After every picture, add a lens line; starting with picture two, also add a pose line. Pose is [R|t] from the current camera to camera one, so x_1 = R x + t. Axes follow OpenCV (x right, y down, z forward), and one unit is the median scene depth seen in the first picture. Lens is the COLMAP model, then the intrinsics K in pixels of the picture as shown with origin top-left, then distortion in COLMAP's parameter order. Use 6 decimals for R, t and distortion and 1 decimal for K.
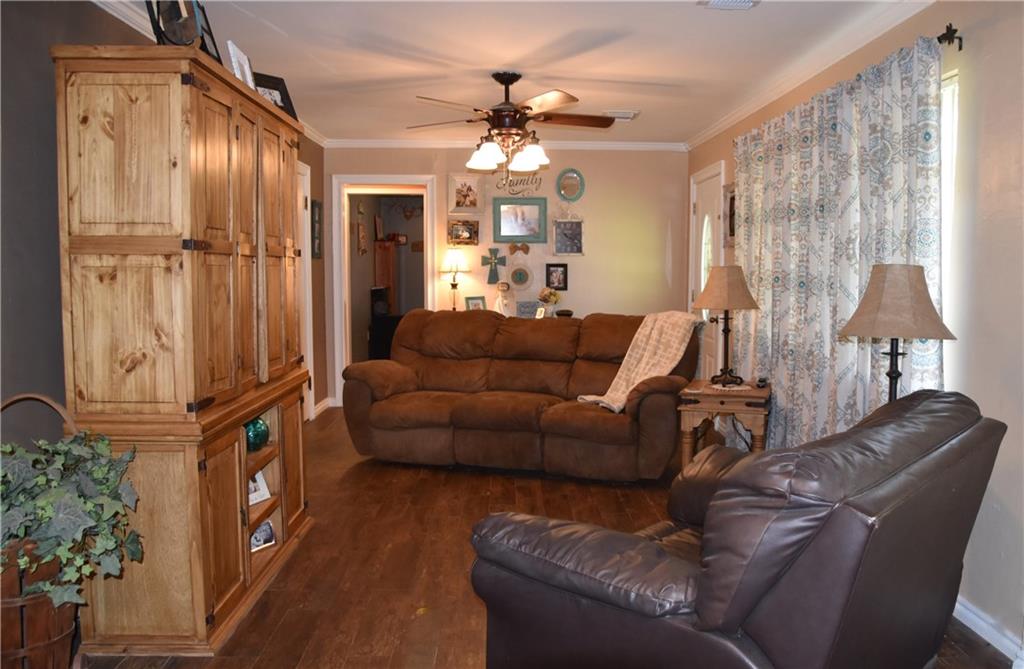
lens RADIAL K [[730.5, 0, 512.5], [0, 730.5, 335.6], [0, 0, 1]] dist [-0.079465, 0.009437]
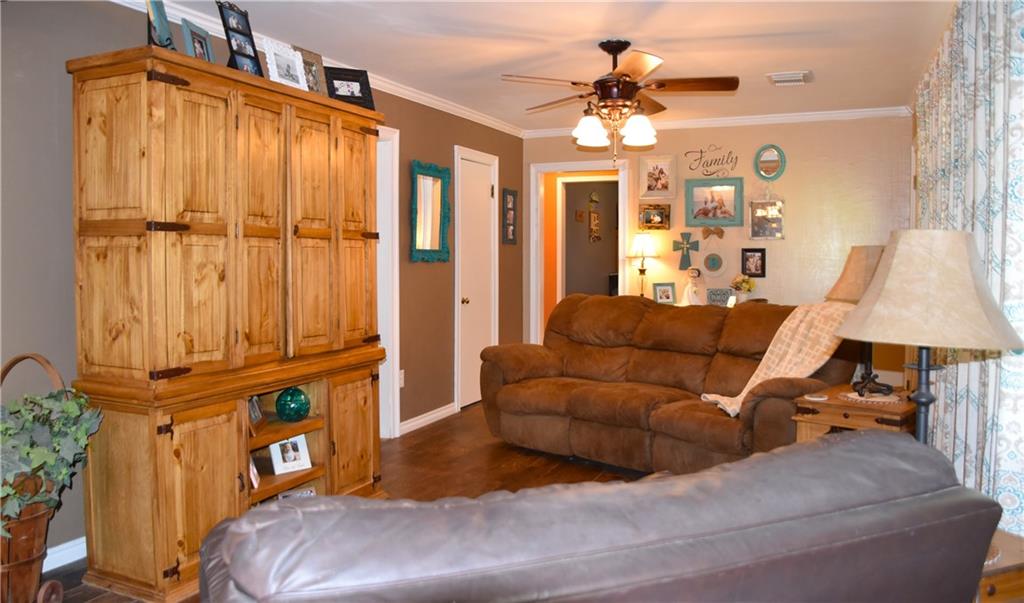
lens RADIAL K [[692.7, 0, 512.2], [0, 692.7, 305.0], [0, 0, 1]] dist [-0.086855, 0.006701]
pose [[0.908380, 0.024767, -0.417412, 0.236125], [-0.034544, 0.999277, -0.015883, -0.004680], [0.416717, 0.028847, 0.908578, 0.146999]]
